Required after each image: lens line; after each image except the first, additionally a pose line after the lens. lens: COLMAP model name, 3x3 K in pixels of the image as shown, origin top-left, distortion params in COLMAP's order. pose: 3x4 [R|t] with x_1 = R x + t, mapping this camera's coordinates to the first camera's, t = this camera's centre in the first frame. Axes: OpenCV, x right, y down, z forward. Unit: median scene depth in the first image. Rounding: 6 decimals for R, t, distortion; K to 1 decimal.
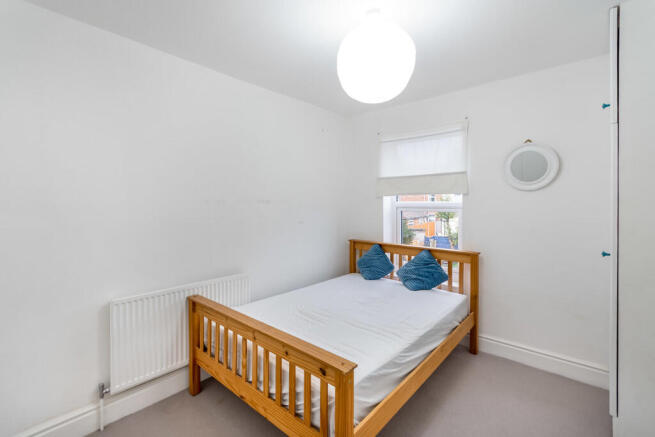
lens RADIAL K [[285.4, 0, 324.6], [0, 285.4, 209.4], [0, 0, 1]] dist [-0.001560, -0.000152]
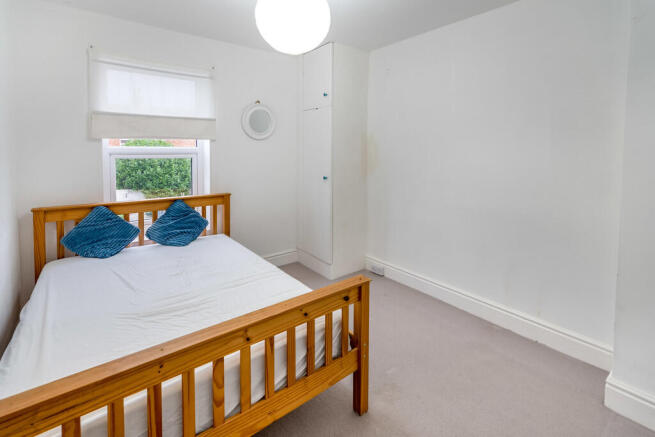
lens RADIAL K [[306.7, 0, 327.2], [0, 306.7, 158.4], [0, 0, 1]] dist [-0.000451, -0.000150]
pose [[0.192698, -0.029749, 0.980807, -0.547718], [0.005519, 0.999557, 0.029233, -0.017374], [-0.981243, -0.000220, 0.192777, 0.372123]]
